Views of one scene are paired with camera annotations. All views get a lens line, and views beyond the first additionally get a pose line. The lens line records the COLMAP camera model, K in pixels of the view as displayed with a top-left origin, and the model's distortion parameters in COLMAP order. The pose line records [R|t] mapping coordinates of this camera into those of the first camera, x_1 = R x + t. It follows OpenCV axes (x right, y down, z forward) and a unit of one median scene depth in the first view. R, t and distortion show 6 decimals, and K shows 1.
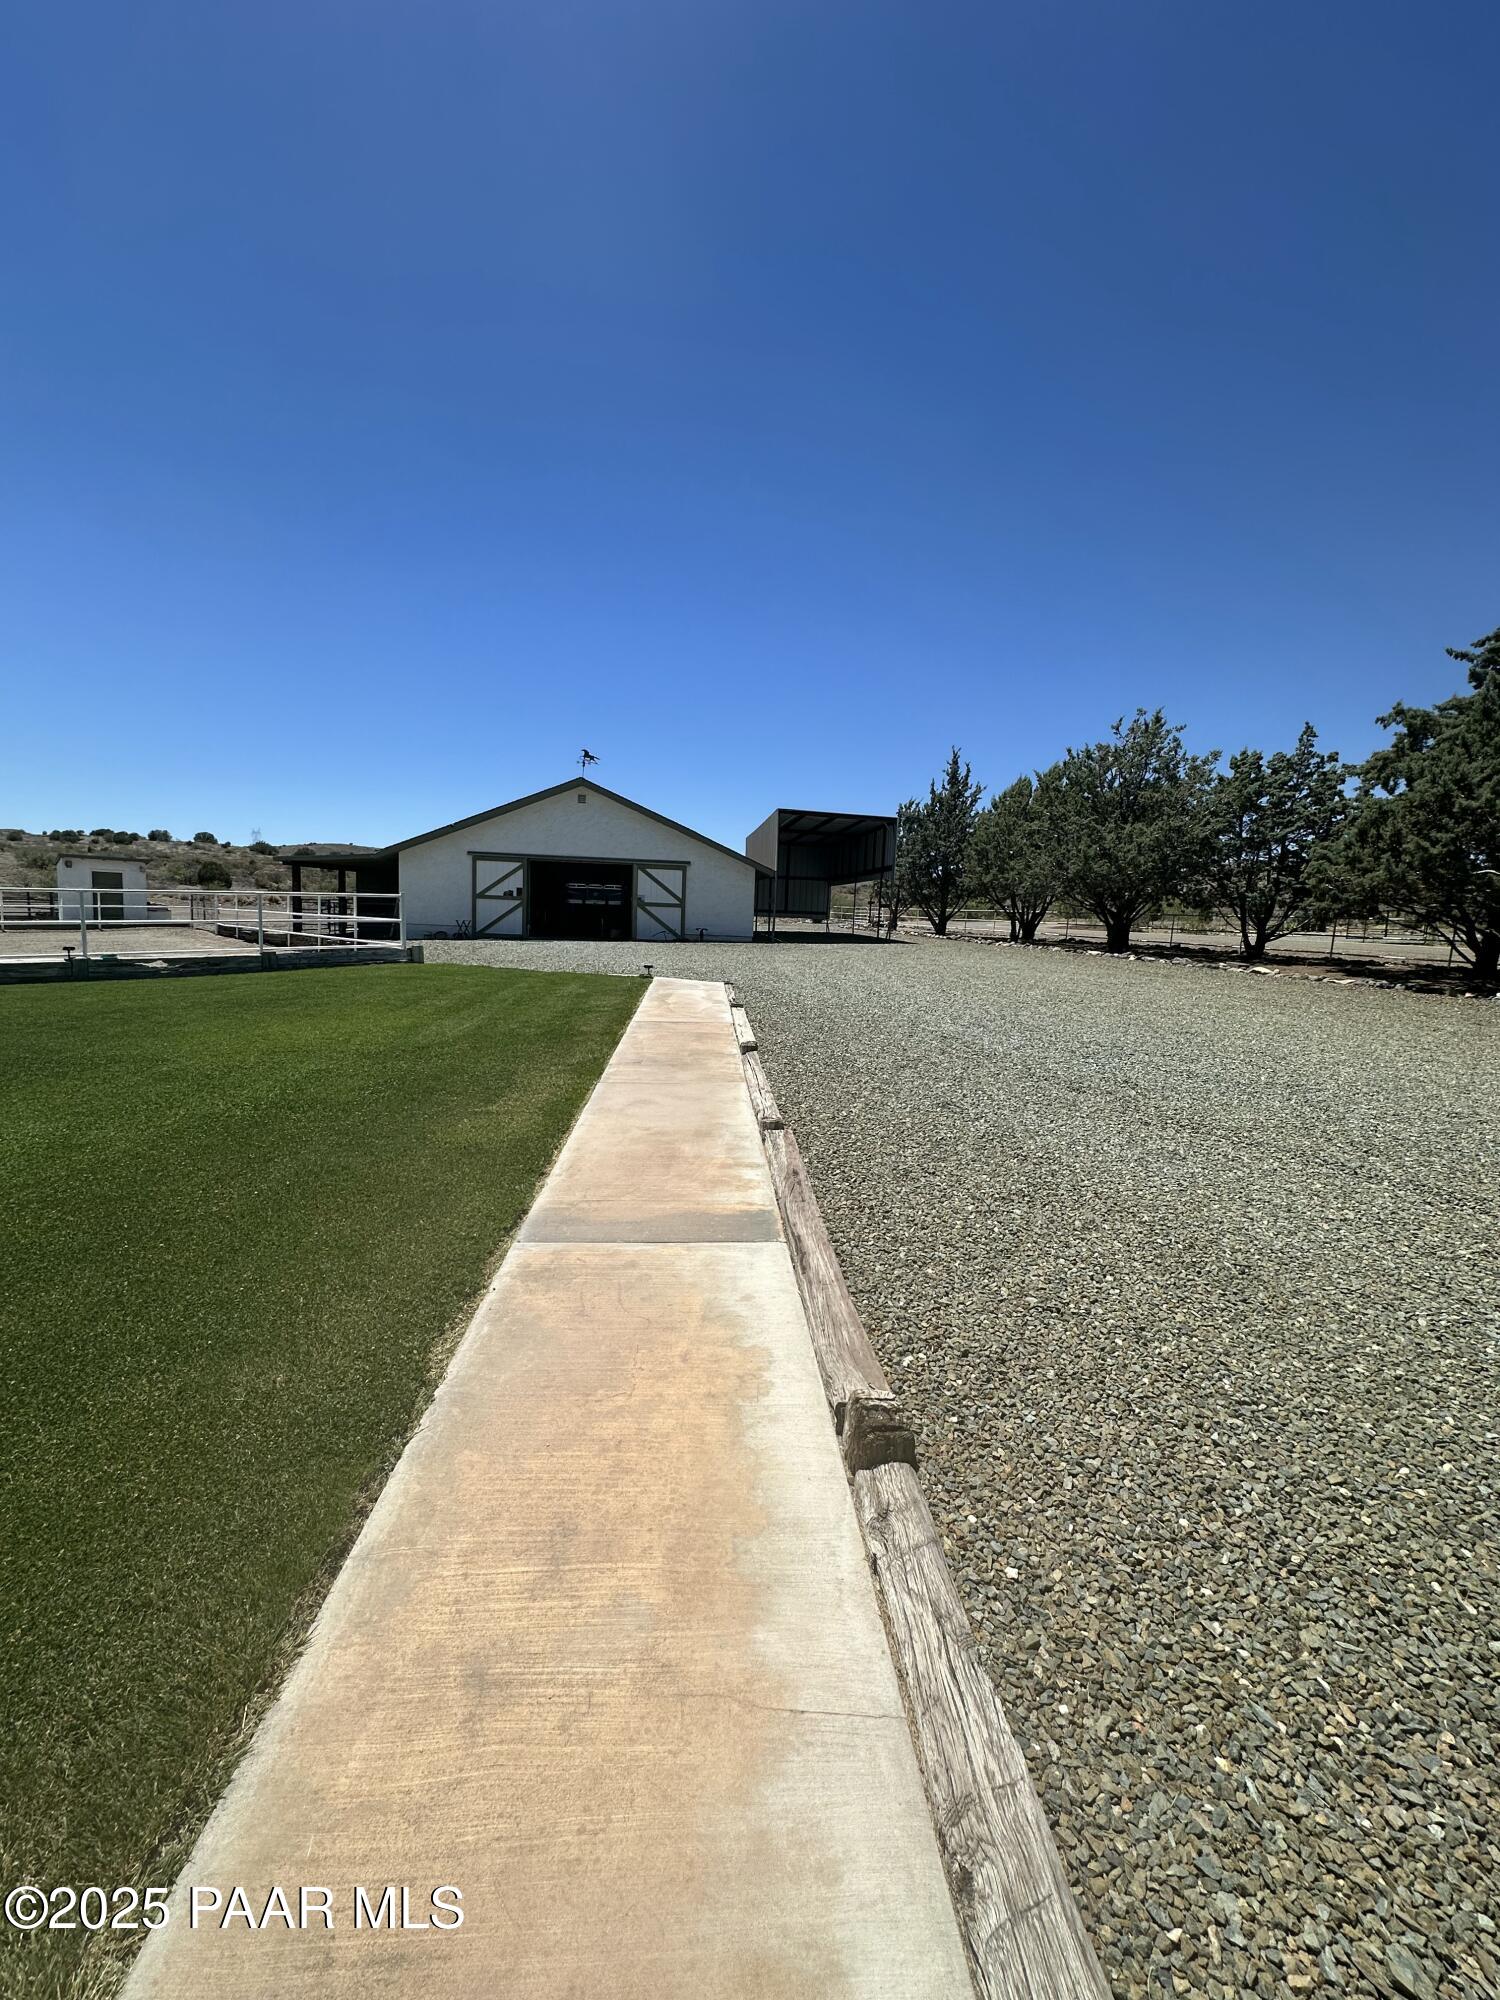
lens RADIAL K [[797.7, 0, 750.0], [0, 797.7, 1000.0], [0, 0, 1]] dist [-0.002243, 0.000138]
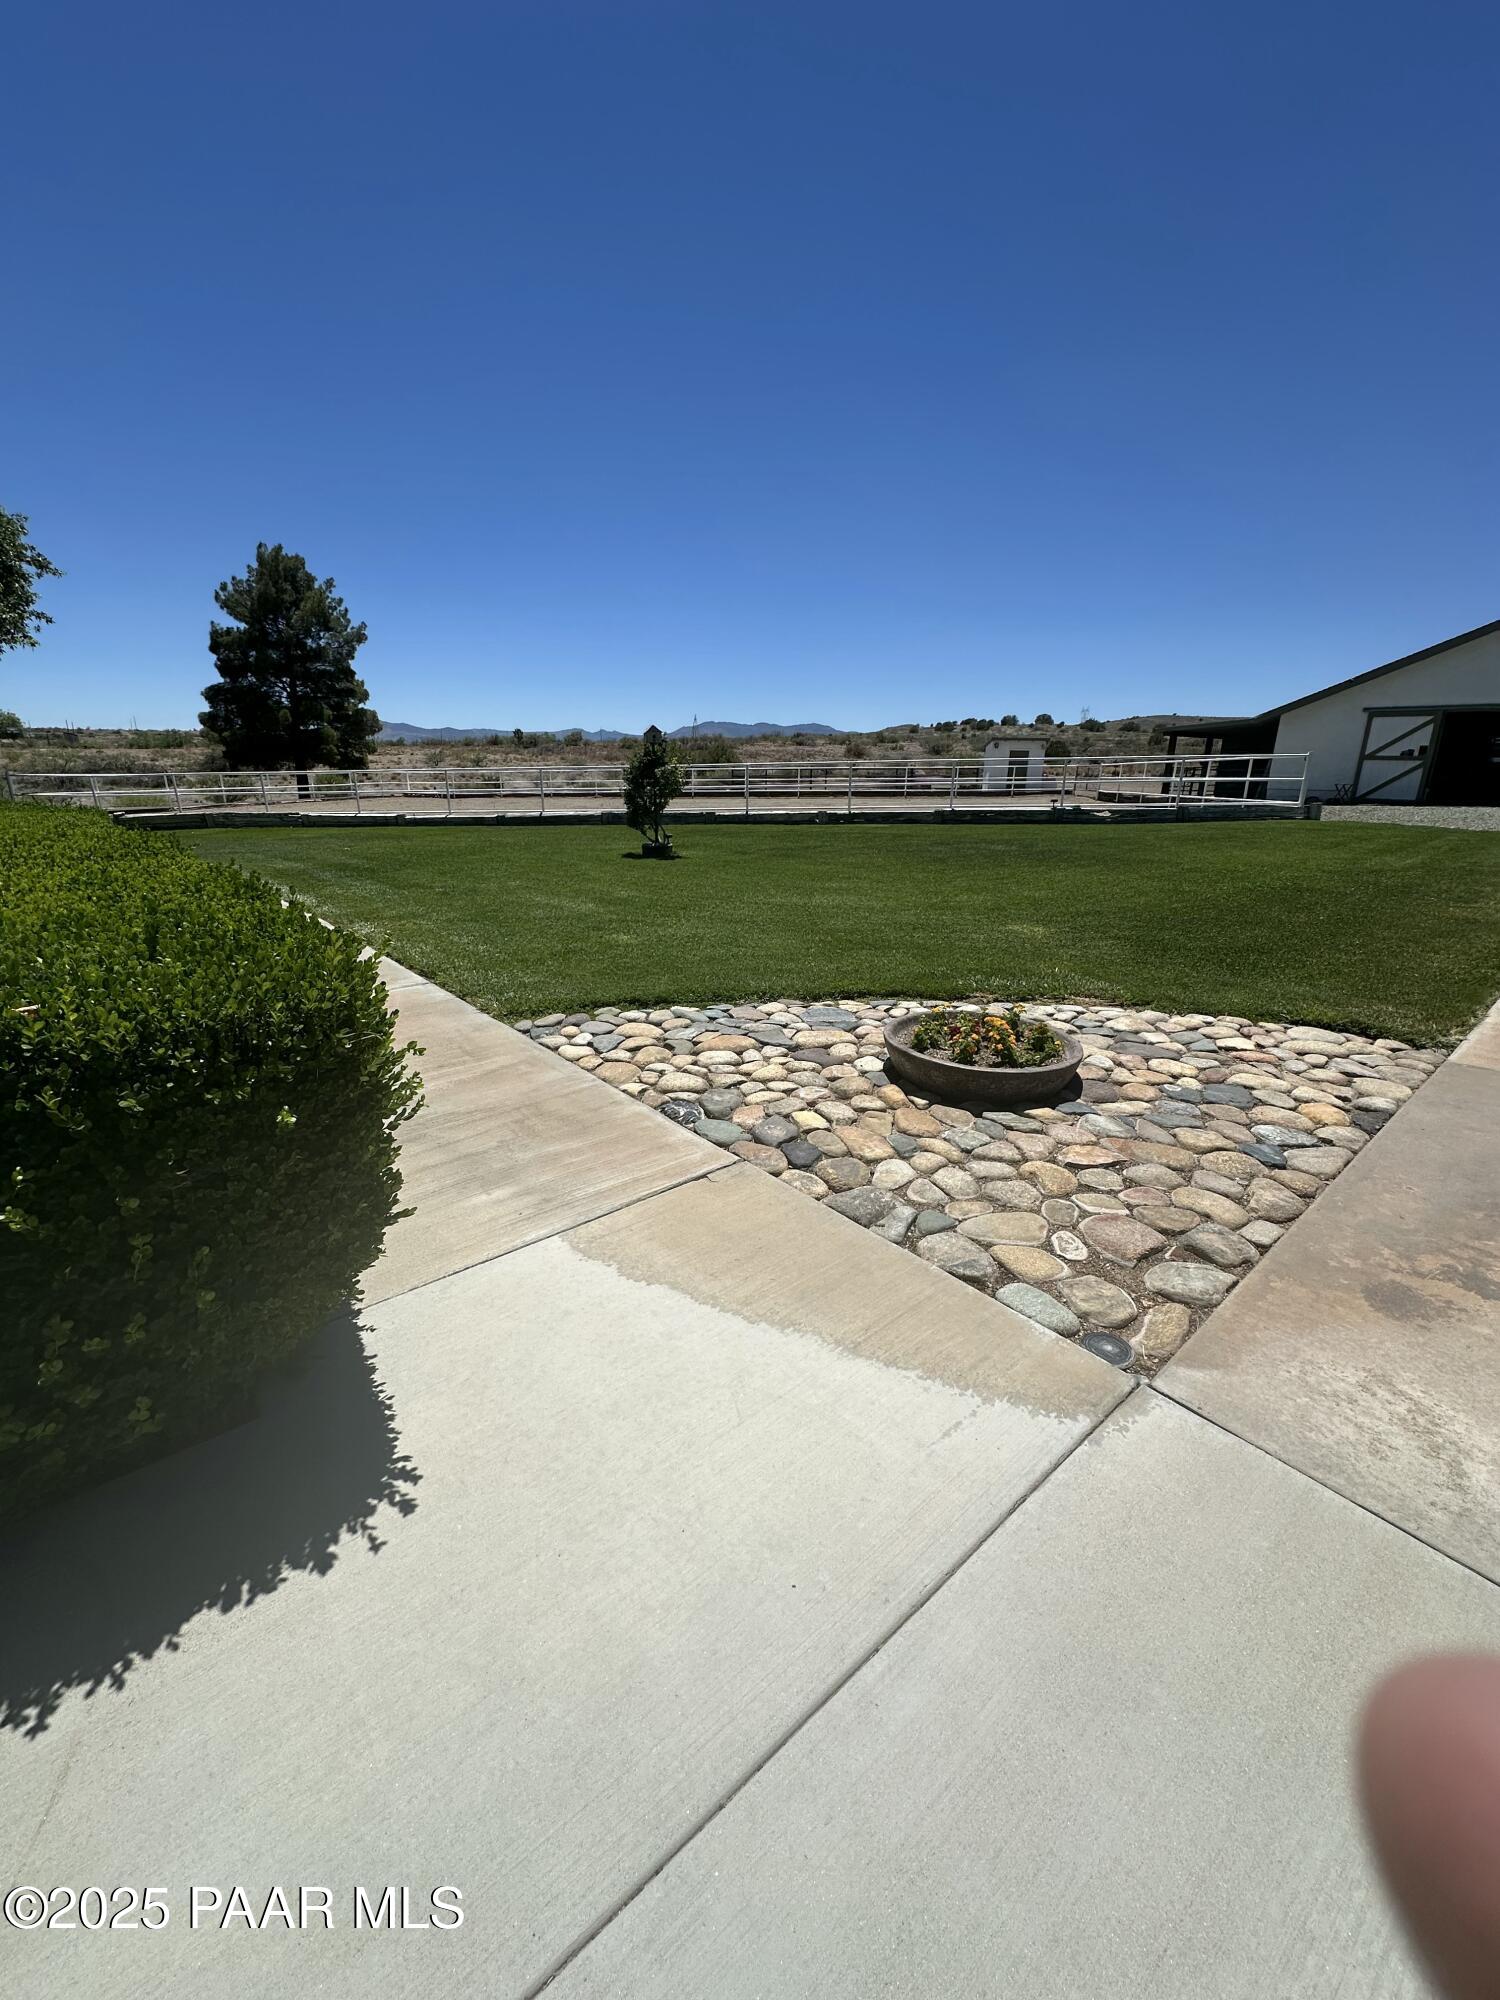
lens RADIAL K [[797.7, 0, 750.0], [0, 797.7, 1000.0], [0, 0, 1]] dist [-0.002243, 0.000138]
pose [[0.603176, 0.193161, -0.773866, -0.001550], [-0.075145, 0.979679, 0.185963, 0.046574], [0.794061, -0.054016, 0.605434, -0.247279]]
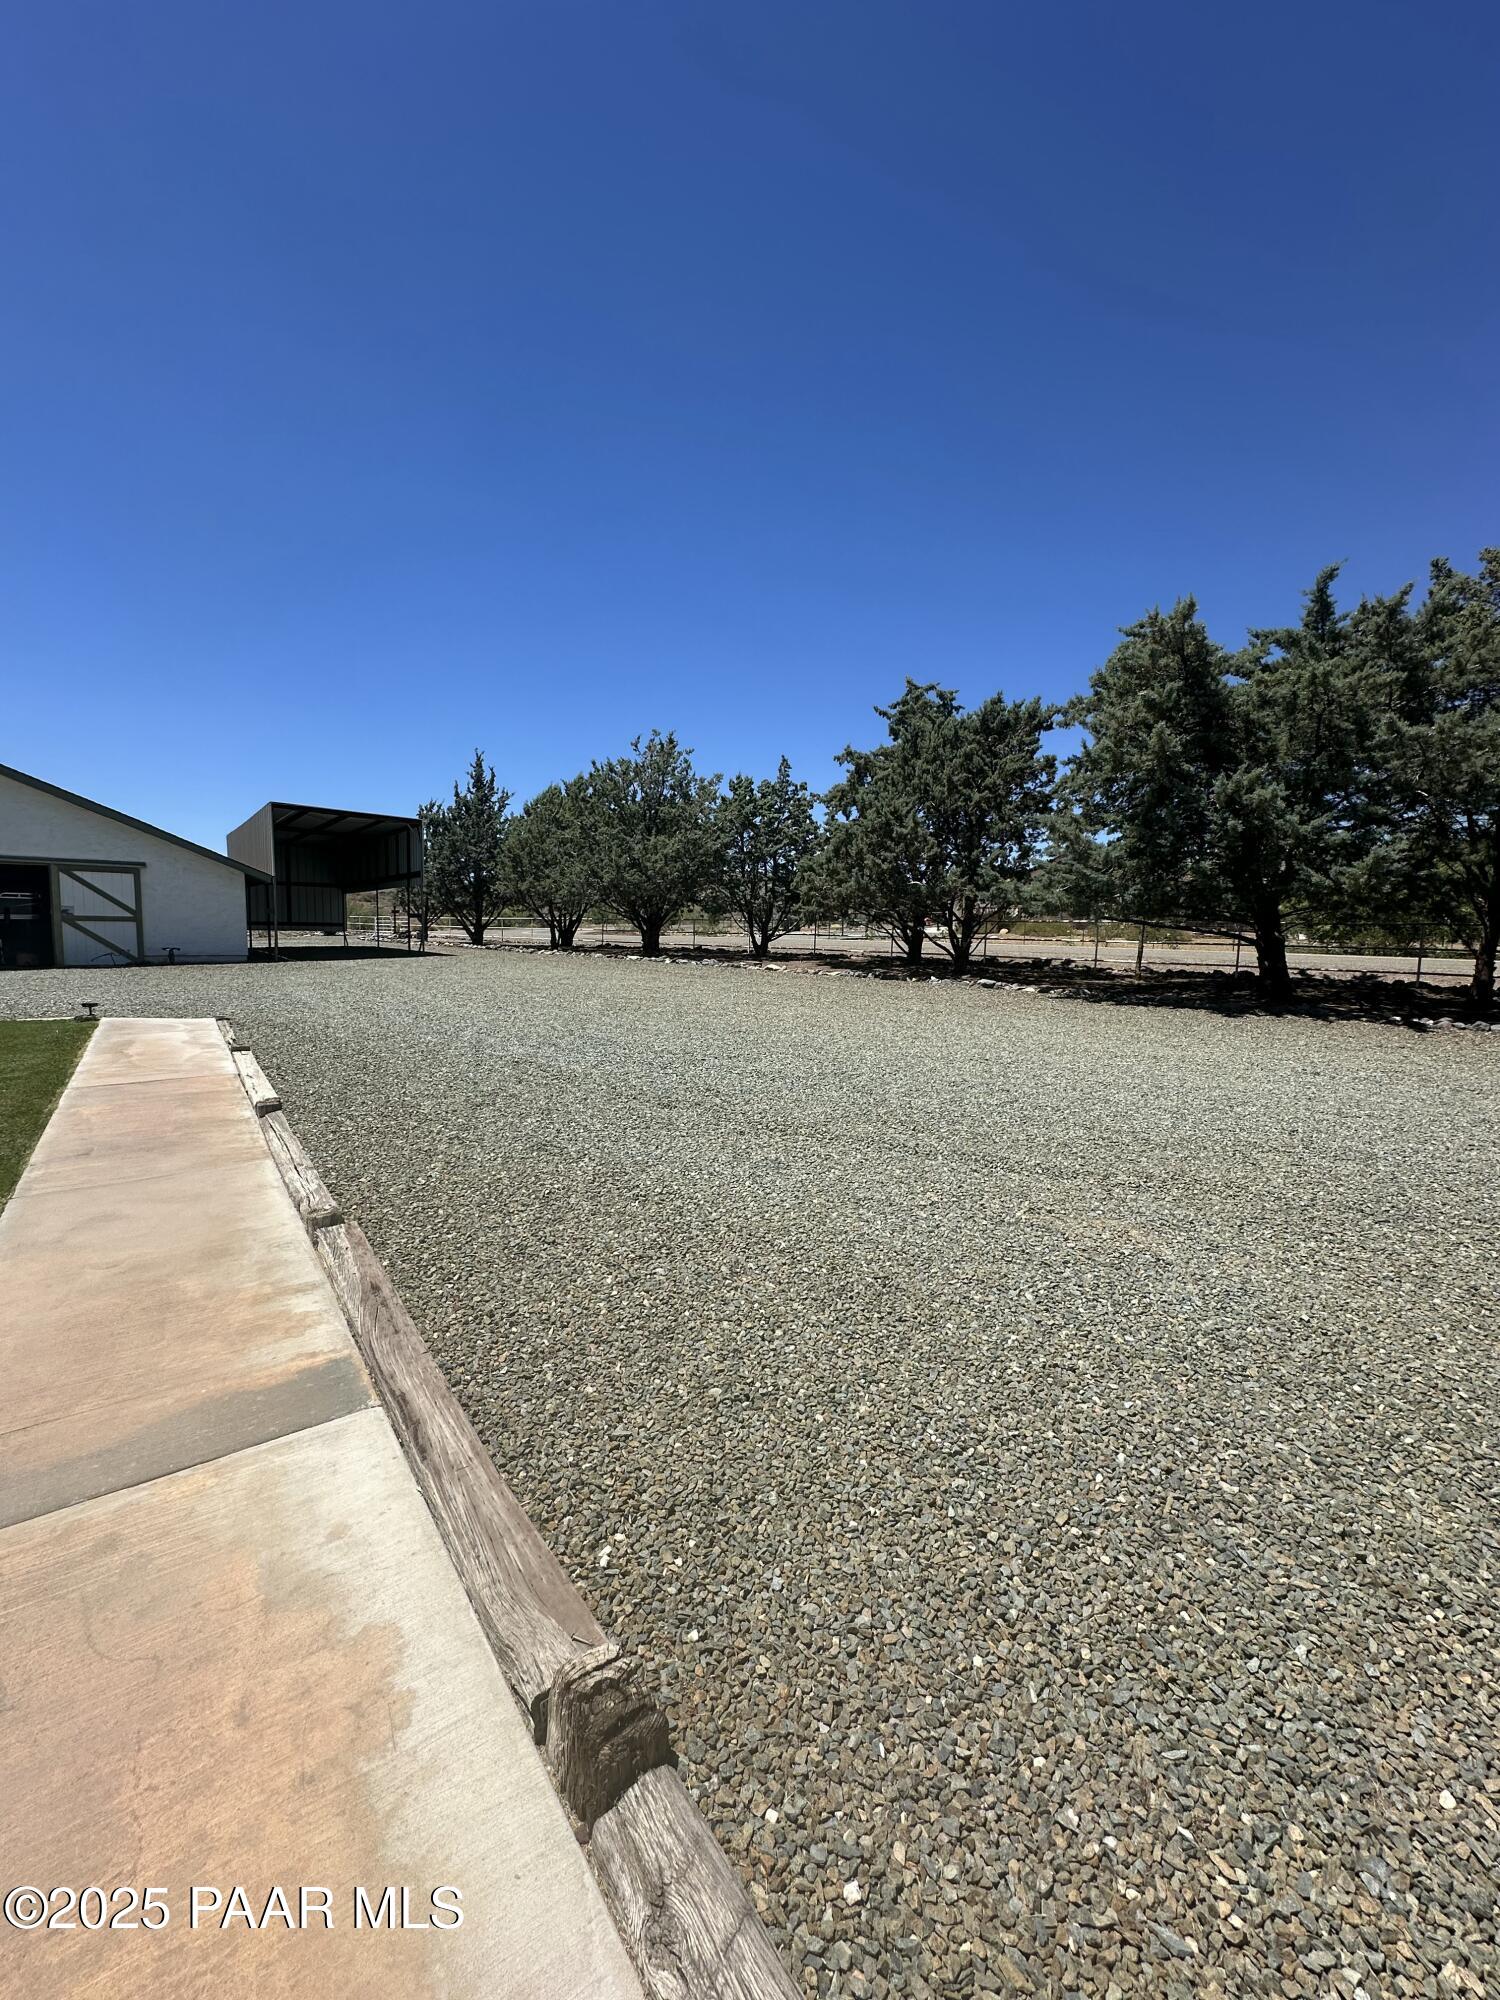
lens RADIAL K [[797.7, 0, 750.0], [0, 797.7, 1000.0], [0, 0, 1]] dist [-0.002243, 0.000138]
pose [[0.841393, -0.071938, 0.535615, -0.006631], [0.076478, 0.996976, 0.013764, -0.008062], [-0.534985, 0.029381, 0.844350, 0.045104]]
